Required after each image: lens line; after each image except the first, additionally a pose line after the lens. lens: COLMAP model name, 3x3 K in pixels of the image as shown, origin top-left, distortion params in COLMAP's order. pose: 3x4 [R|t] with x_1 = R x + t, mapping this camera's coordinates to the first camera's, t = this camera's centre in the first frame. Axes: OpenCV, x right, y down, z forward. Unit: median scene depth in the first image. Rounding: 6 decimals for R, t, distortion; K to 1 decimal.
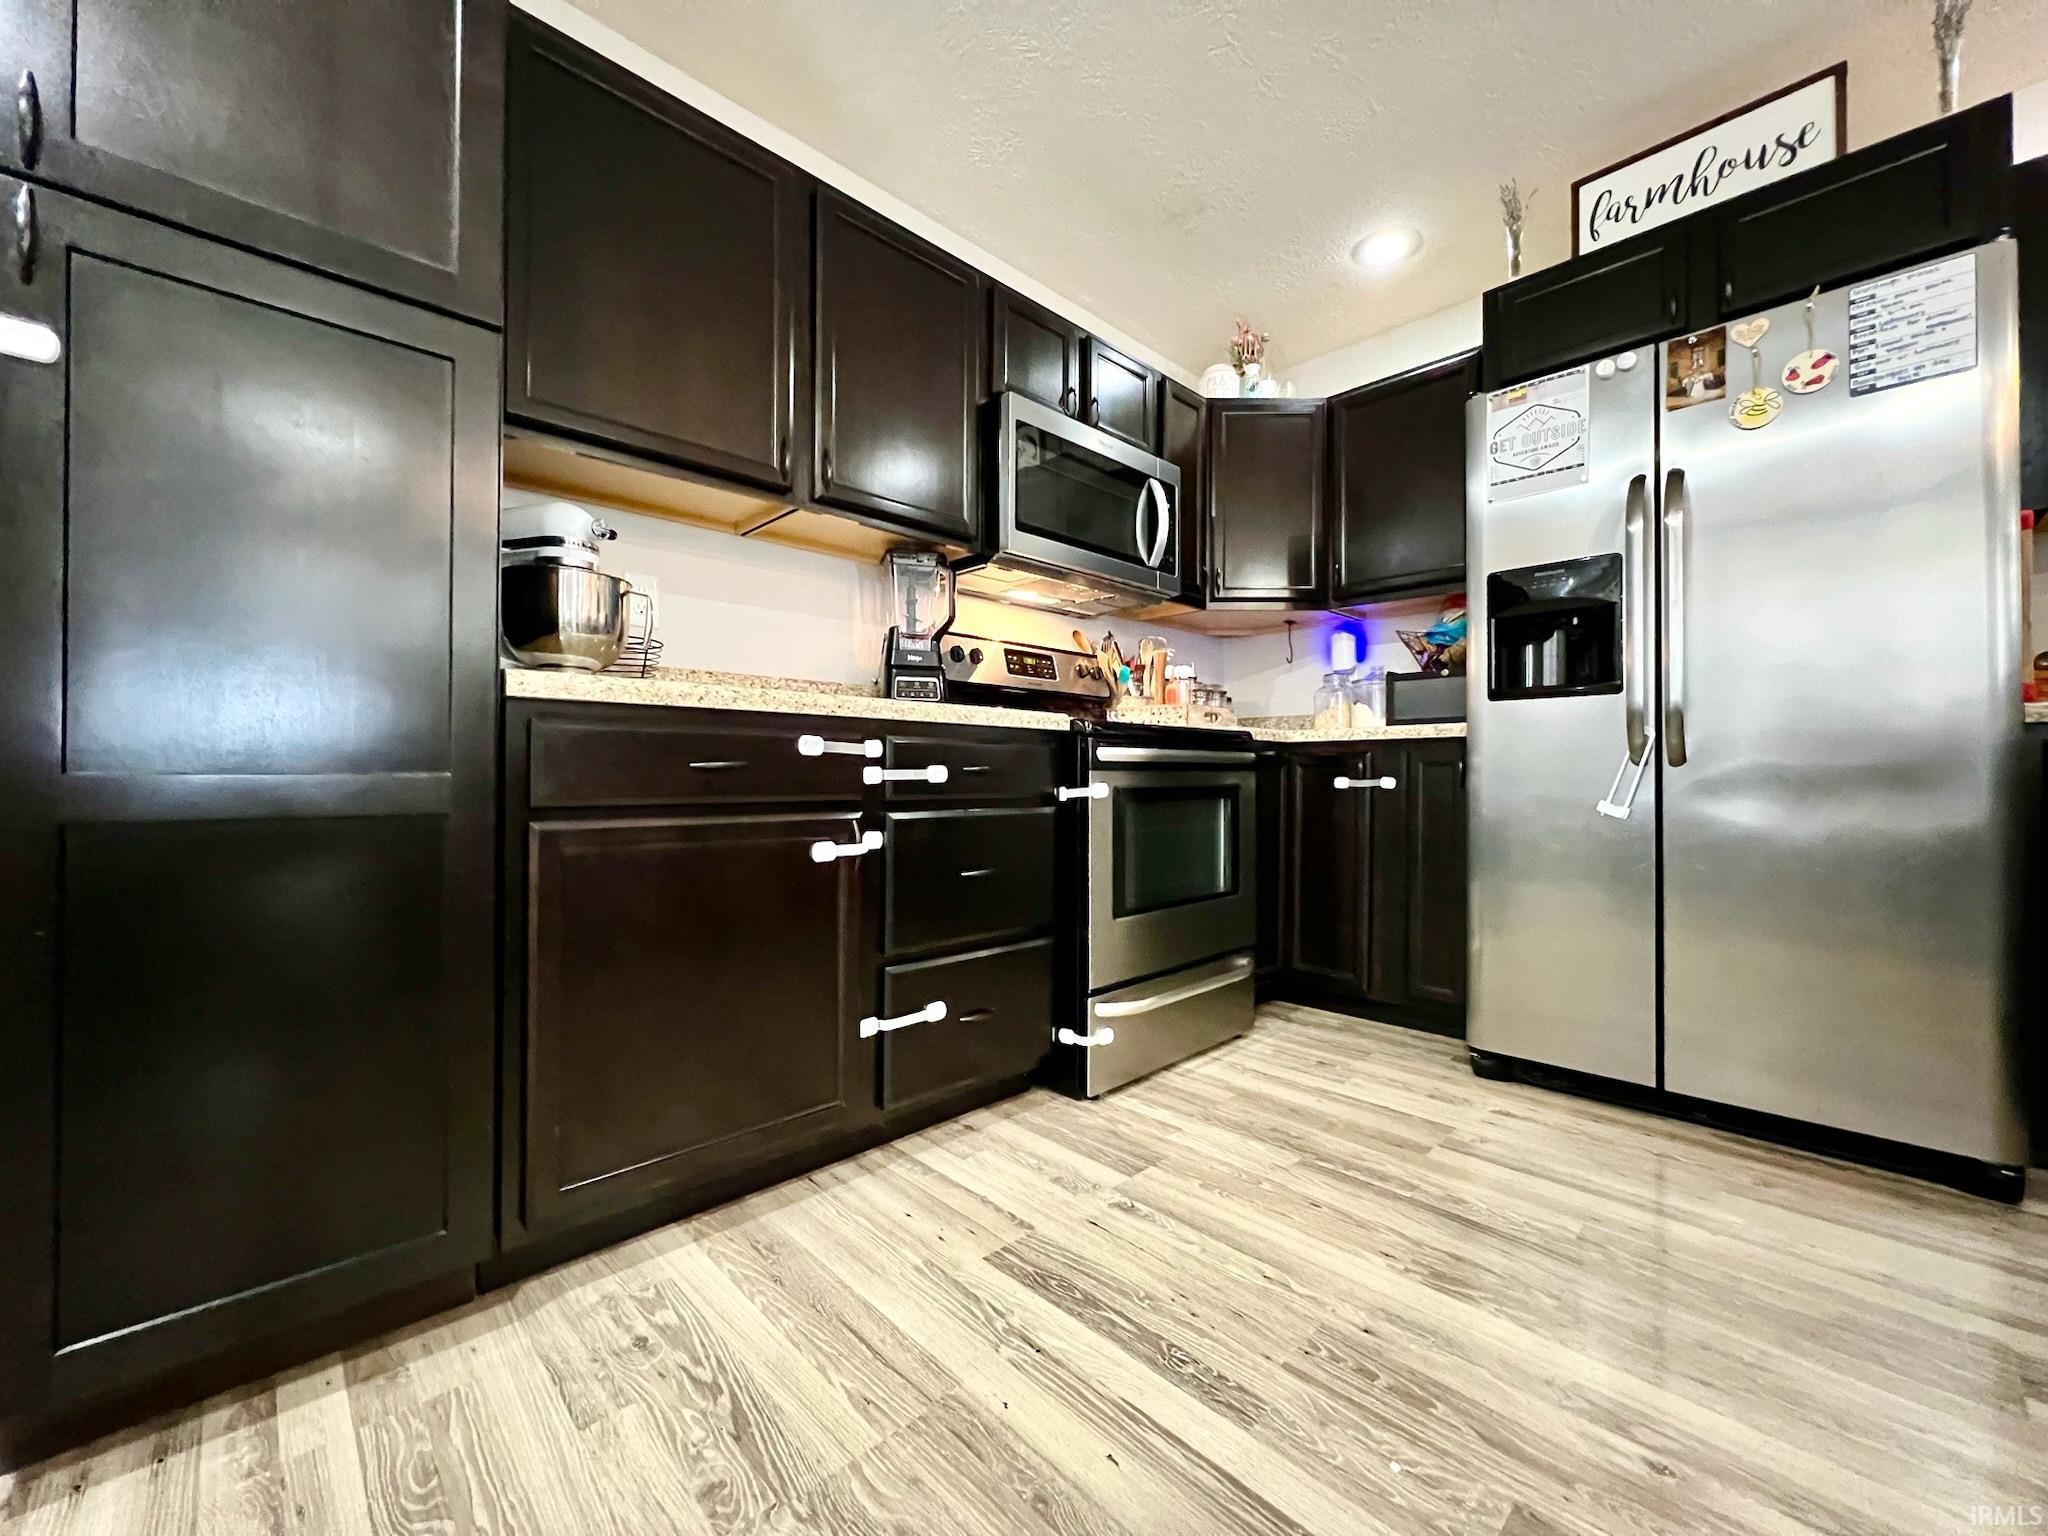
lens RADIAL K [[822.3, 0, 1019.3], [0, 822.3, 765.6], [0, 0, 1]] dist [0.000063, 0.000583]
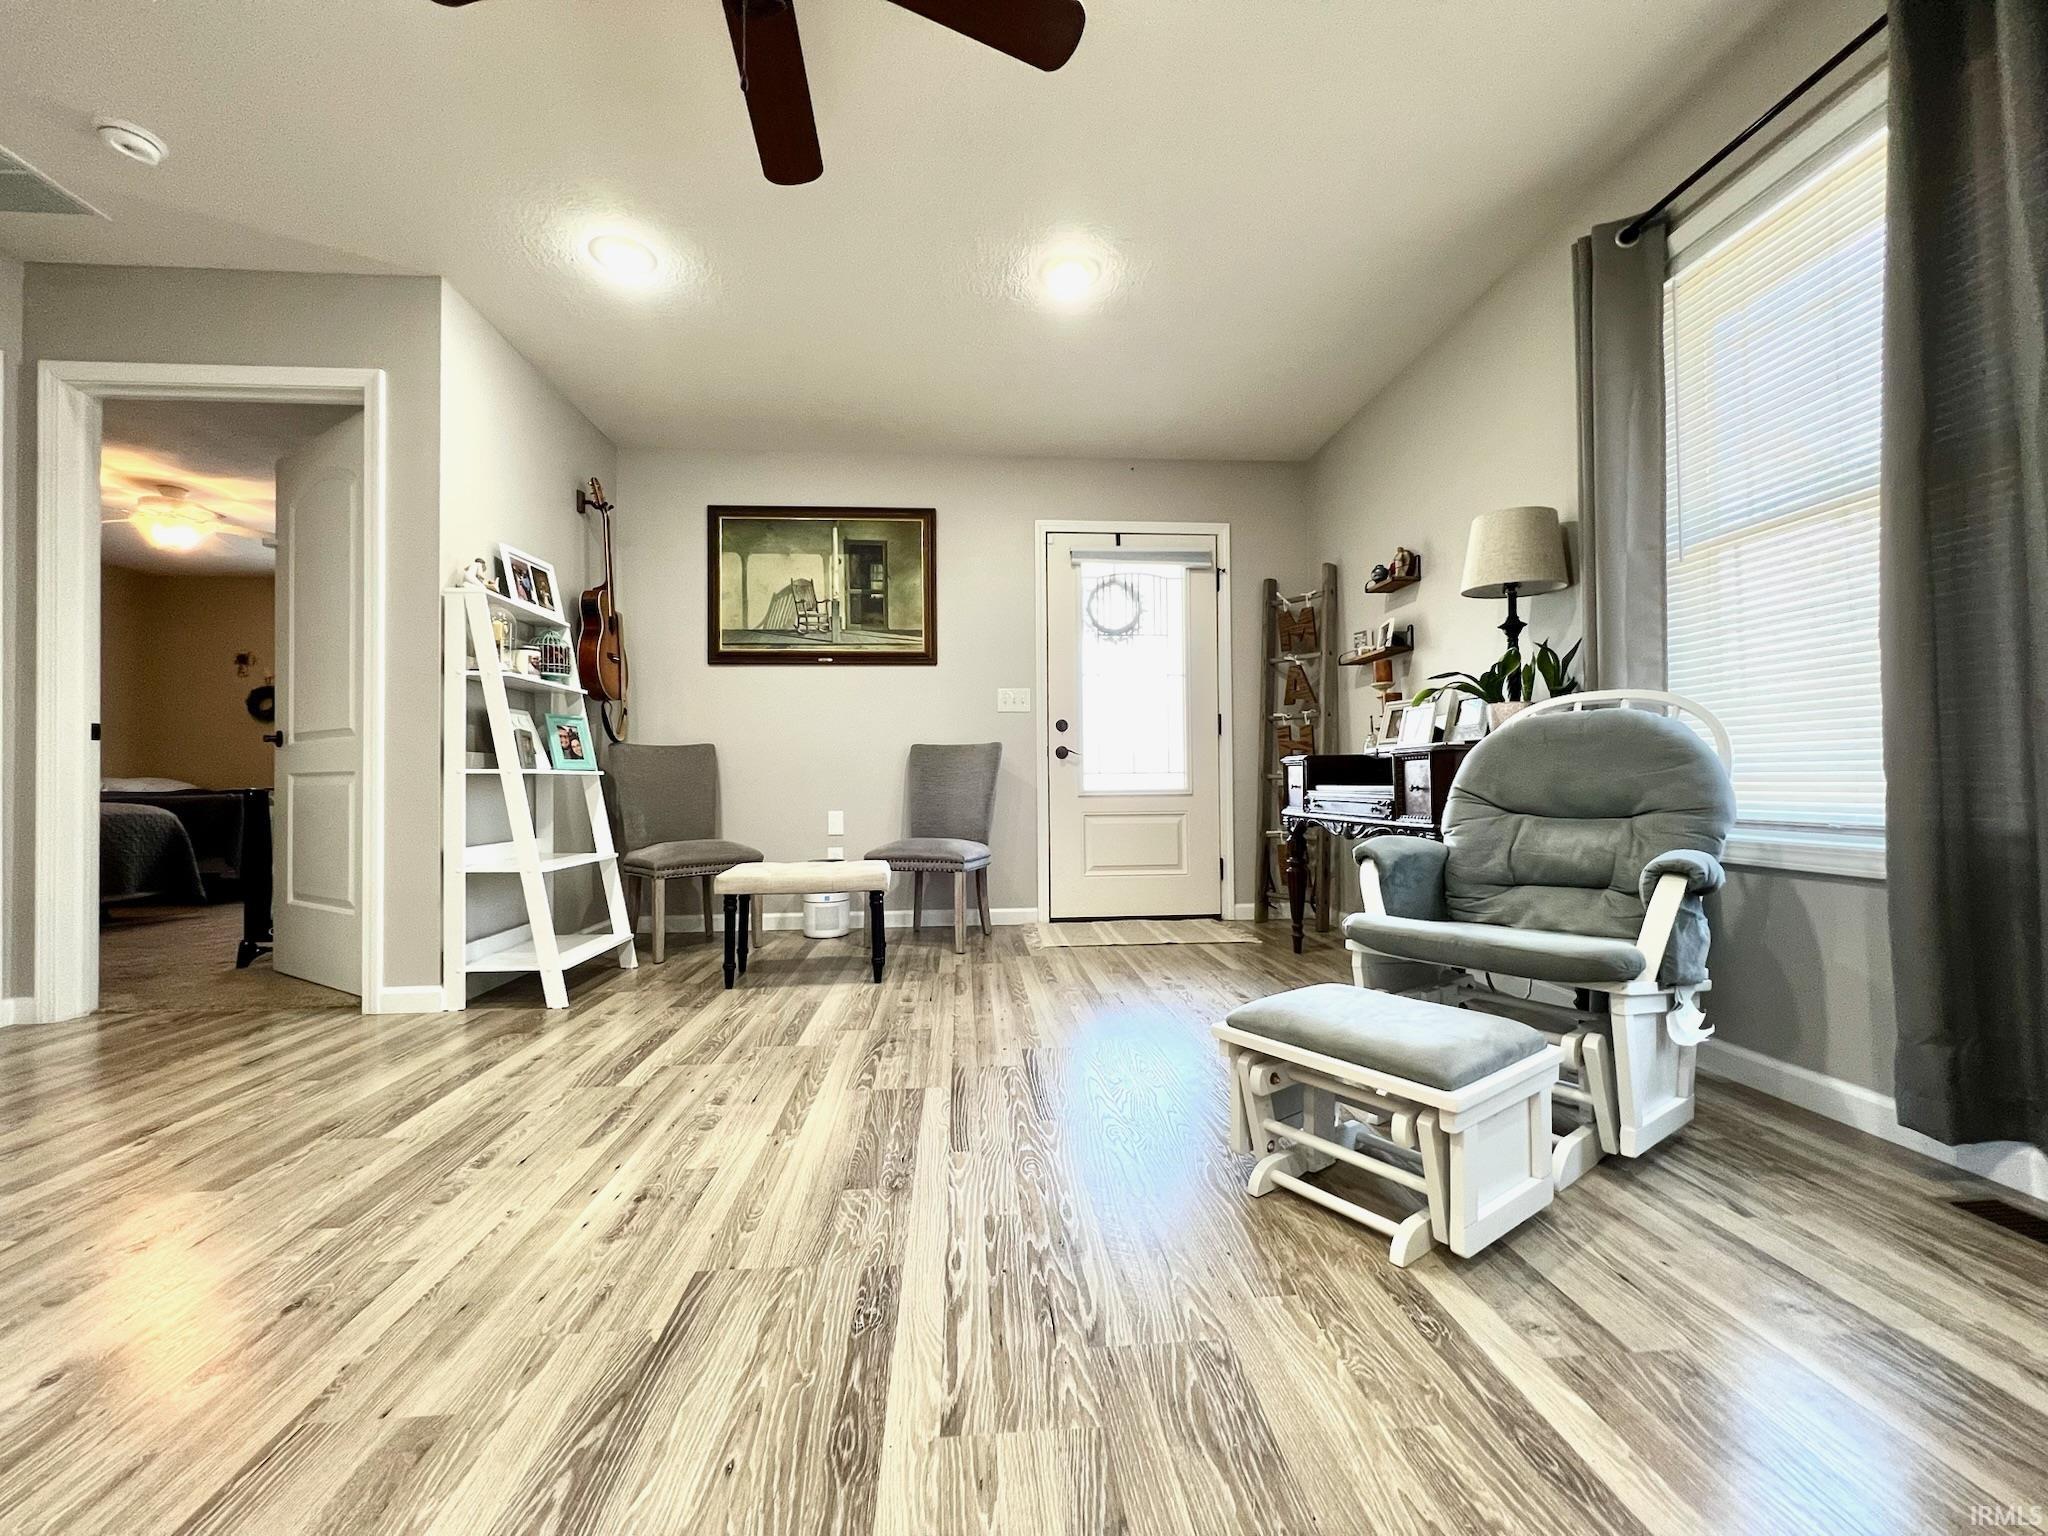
lens RADIAL K [[822.3, 0, 1019.3], [0, 822.3, 765.6], [0, 0, 1]] dist [0.000063, 0.000583]
pose [[-0.774312, 0.010755, 0.632712, -0.034159], [-0.002221, 0.999803, -0.019712, 0.024467], [-0.632800, -0.016668, -0.774136, 1.132701]]
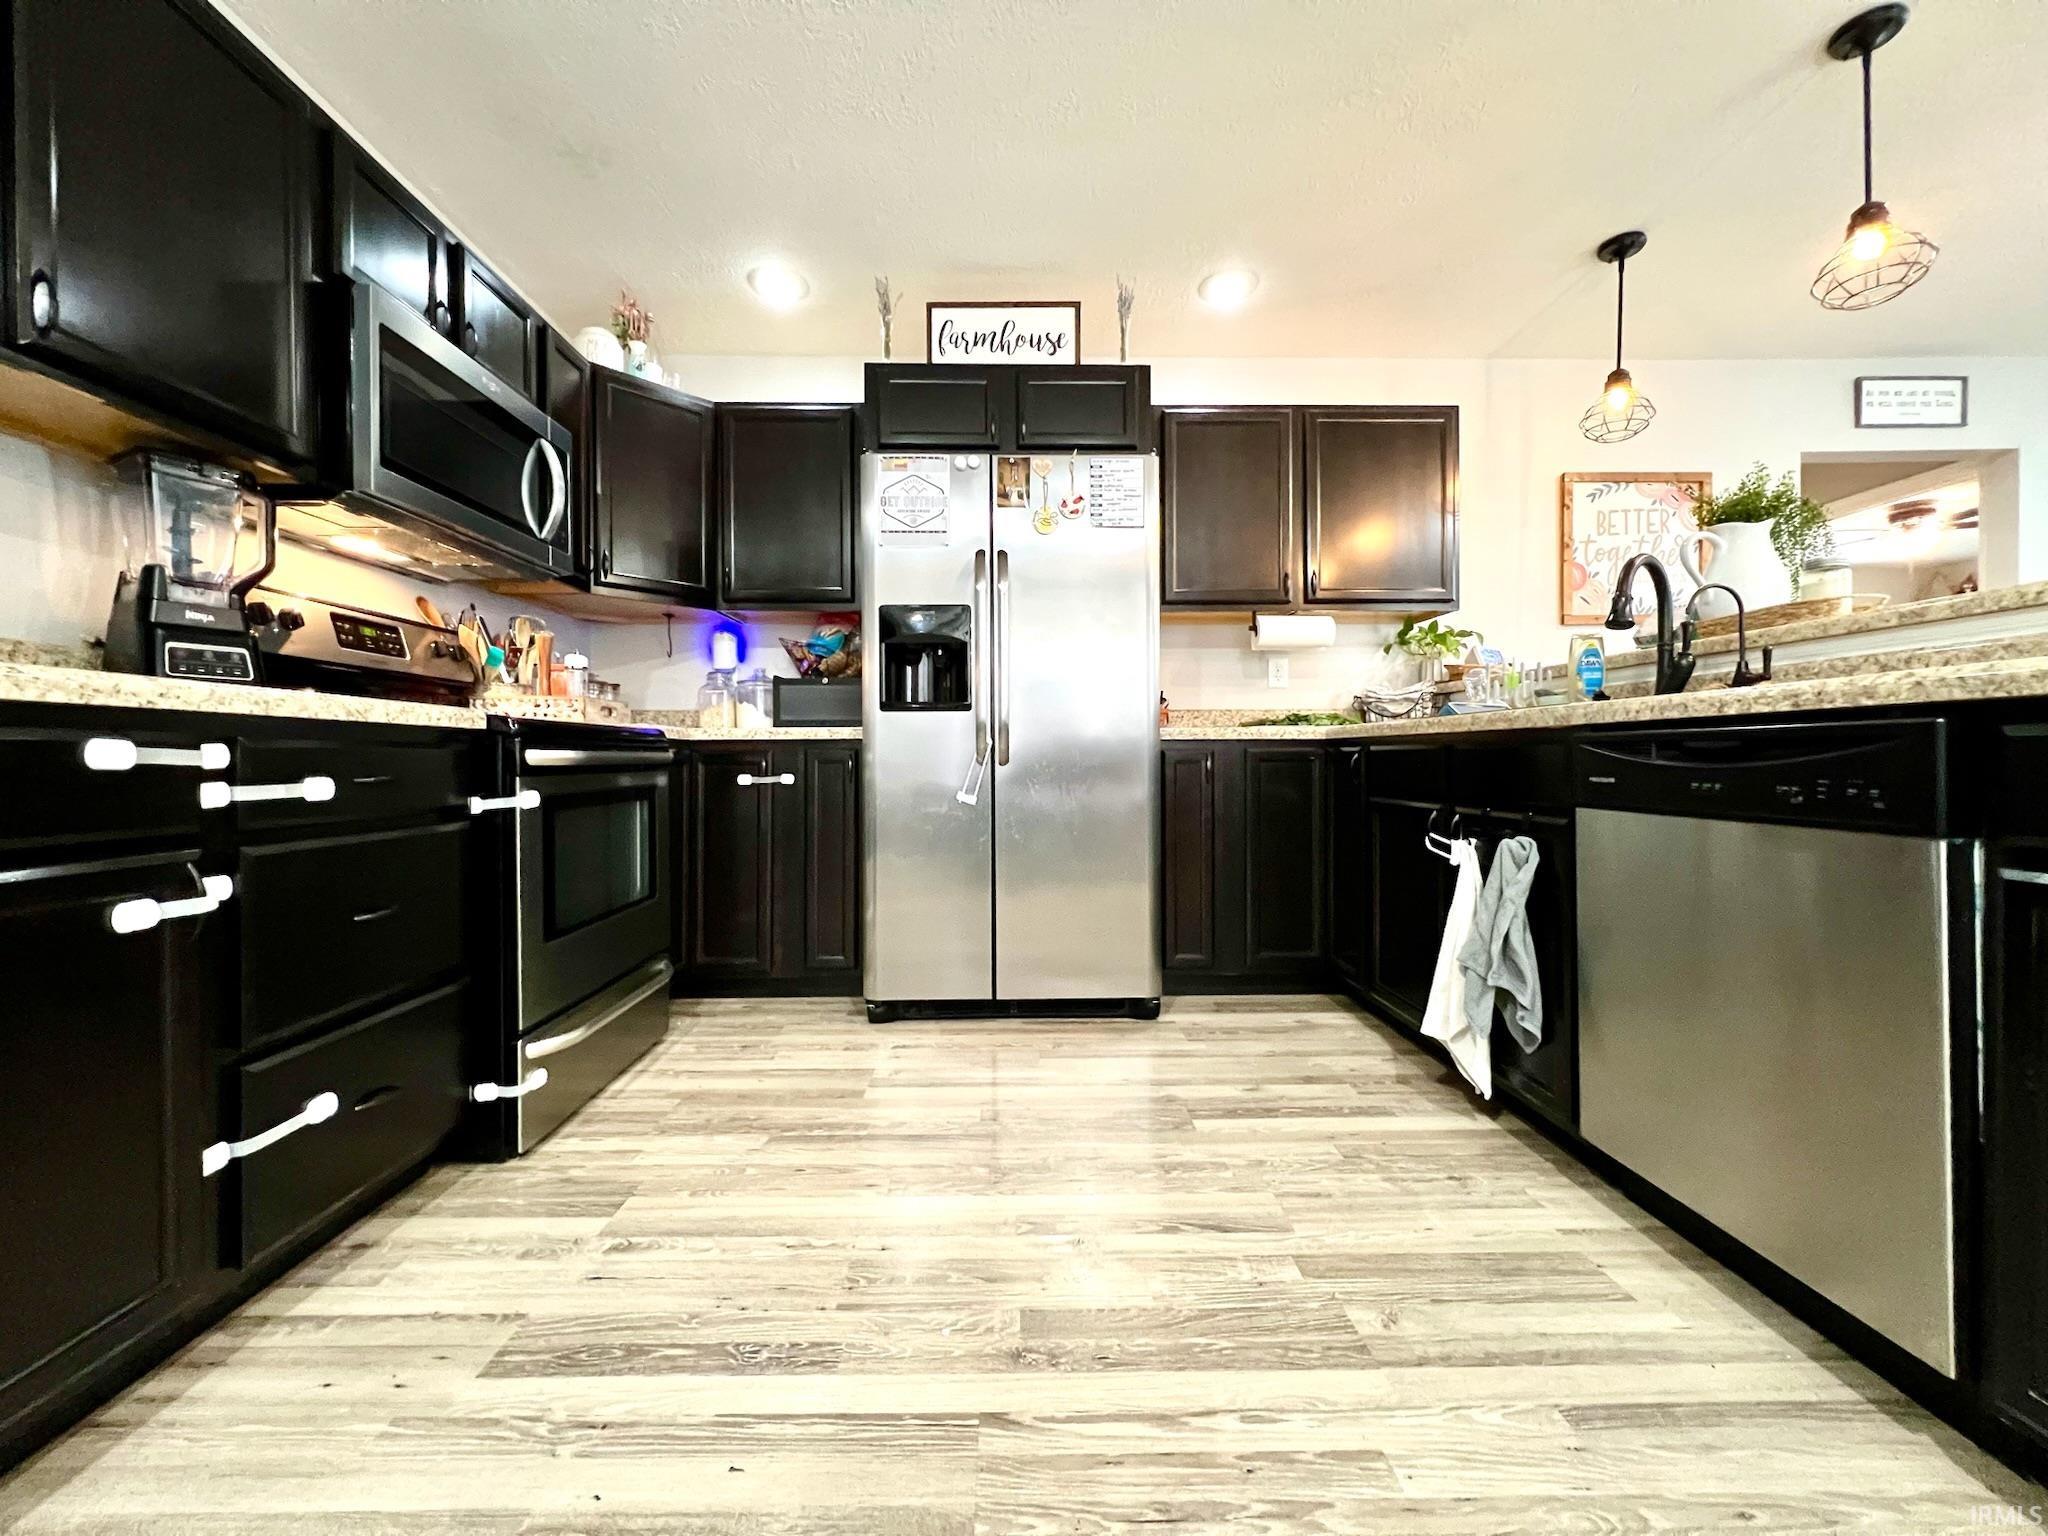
lens RADIAL K [[822.3, 0, 1019.3], [0, 822.3, 765.6], [0, 0, 1]] dist [0.000063, 0.000583]
pose [[0.681481, -0.011235, 0.731749, -0.174286], [-0.002456, 0.999841, 0.017638, -0.020749], [-0.731831, -0.013817, 0.681346, 0.028437]]
